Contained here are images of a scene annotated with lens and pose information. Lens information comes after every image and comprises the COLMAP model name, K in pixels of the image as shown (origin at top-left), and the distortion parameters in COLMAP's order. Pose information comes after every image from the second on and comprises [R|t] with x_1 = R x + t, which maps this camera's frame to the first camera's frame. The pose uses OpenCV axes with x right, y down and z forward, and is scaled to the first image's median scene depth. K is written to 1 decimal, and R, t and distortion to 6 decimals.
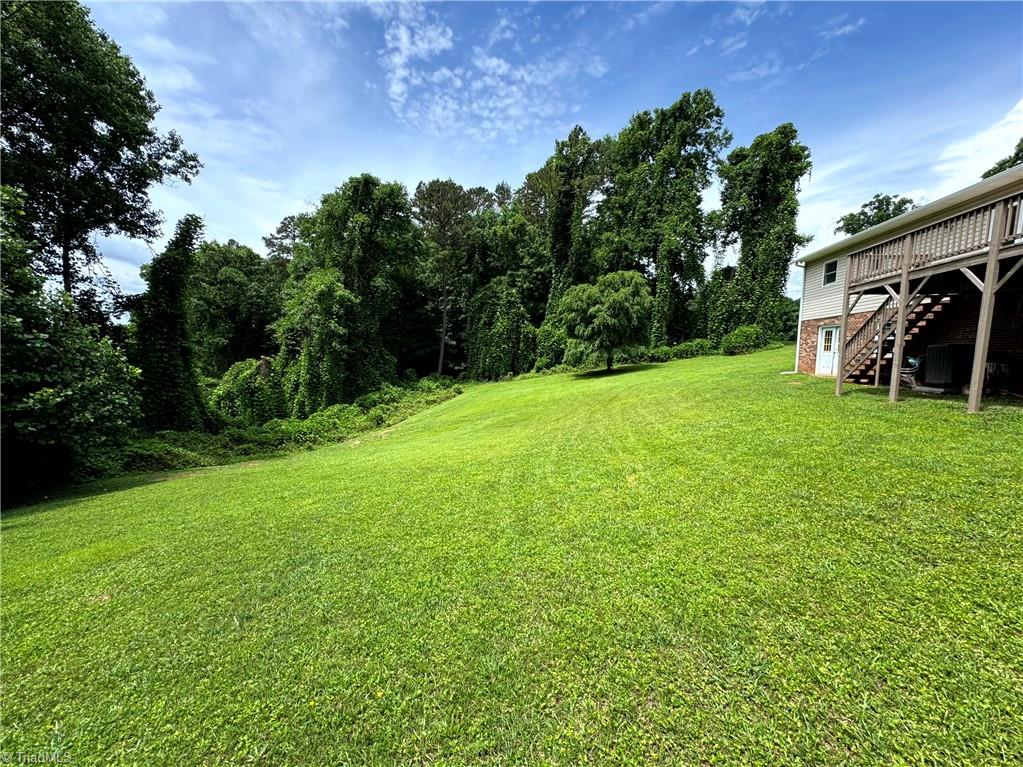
lens RADIAL K [[406.8, 0, 511.5], [0, 406.8, 383.5], [0, 0, 1]] dist [-0.002913, -0.000496]
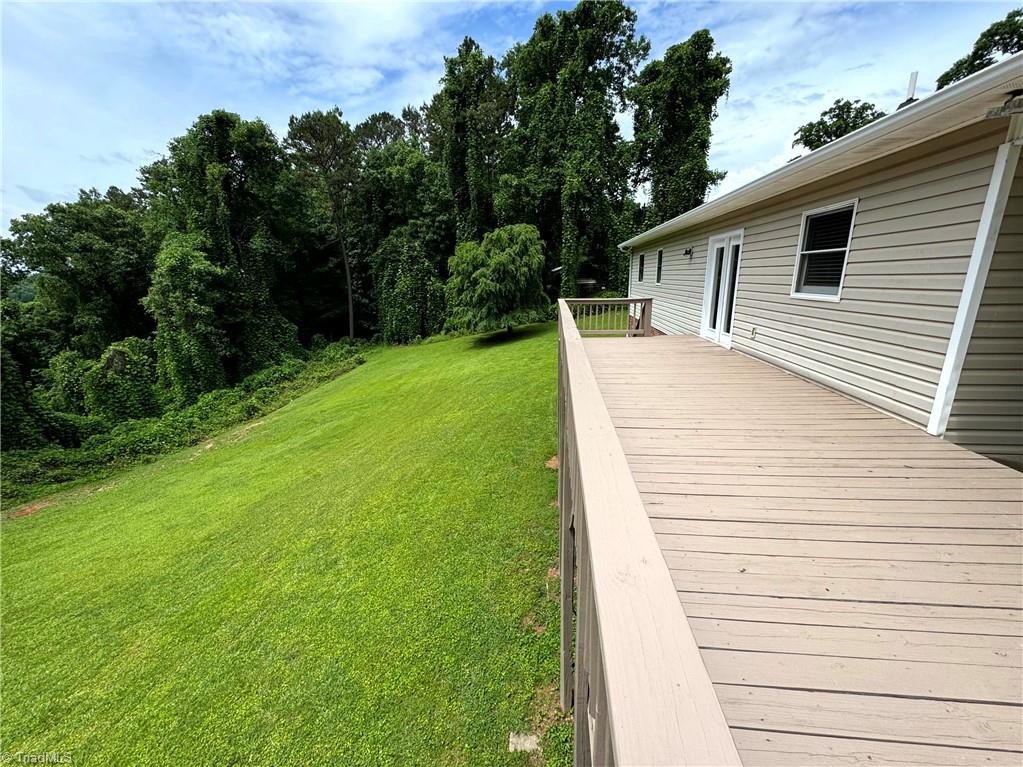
lens RADIAL K [[406.8, 0, 511.5], [0, 406.8, 383.5], [0, 0, 1]] dist [-0.002913, -0.000496]
pose [[0.997362, -0.062561, 0.036821, 0.176319], [0.055081, 0.982578, 0.177499, -0.075817], [-0.047284, -0.175003, 0.983432, 0.048532]]
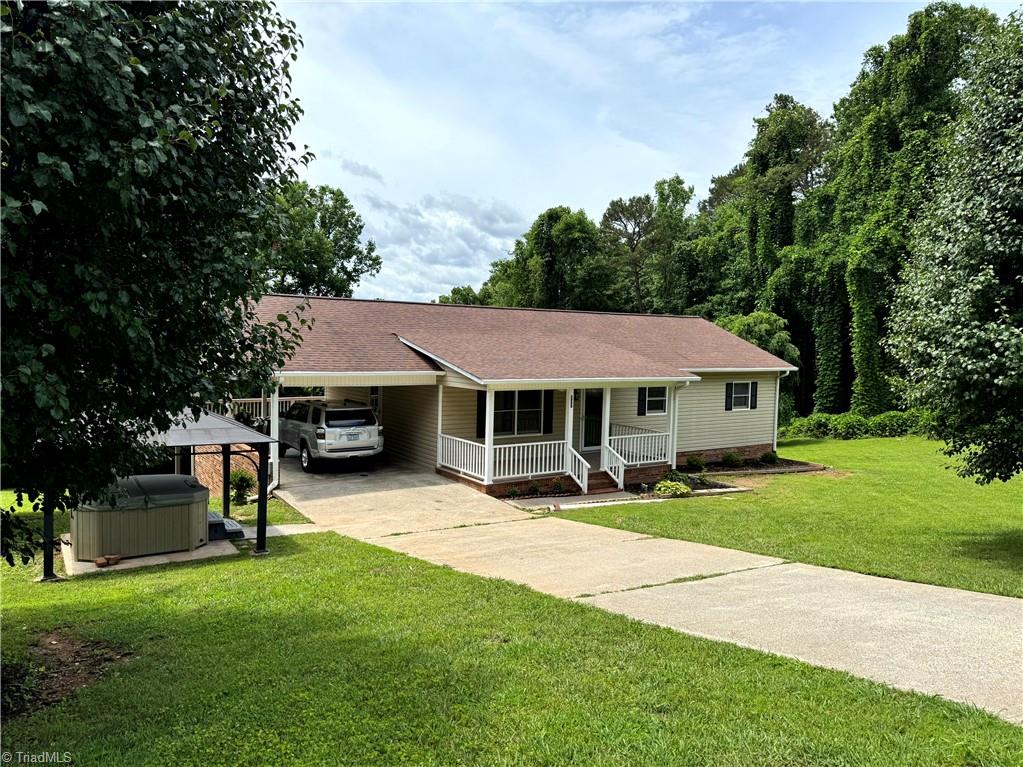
lens RADIAL K [[718.5, 0, 511.5], [0, 718.5, 383.5], [0, 0, 1]] dist [0.090259, -0.141722]
pose [[0.681563, 0.033630, -0.730986, 0.784008], [-0.061988, 0.998006, -0.011883, -0.087294], [0.729129, 0.053411, 0.682289, -0.173053]]
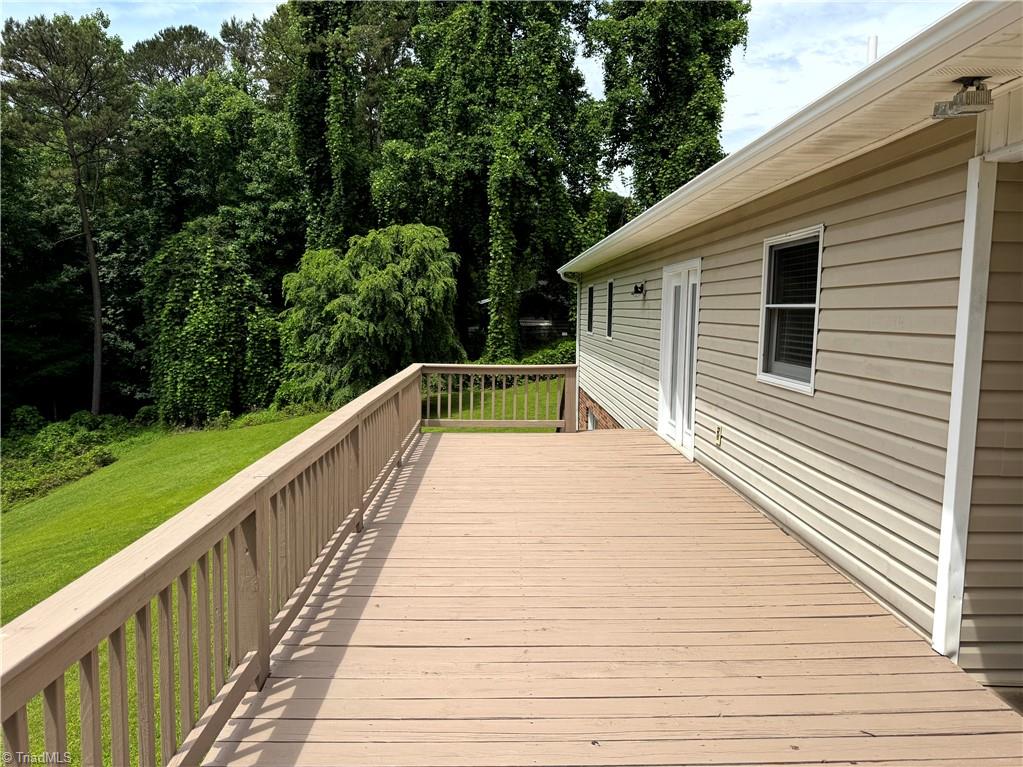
lens RADIAL K [[718.5, 0, 511.5], [0, 718.5, 383.5], [0, 0, 1]] dist [0.090259, -0.141722]
pose [[0.984506, -0.038679, 0.171029, 0.201200], [0.034109, 0.998980, 0.029575, -0.079300], [-0.171999, -0.023283, 0.984822, 0.052960]]
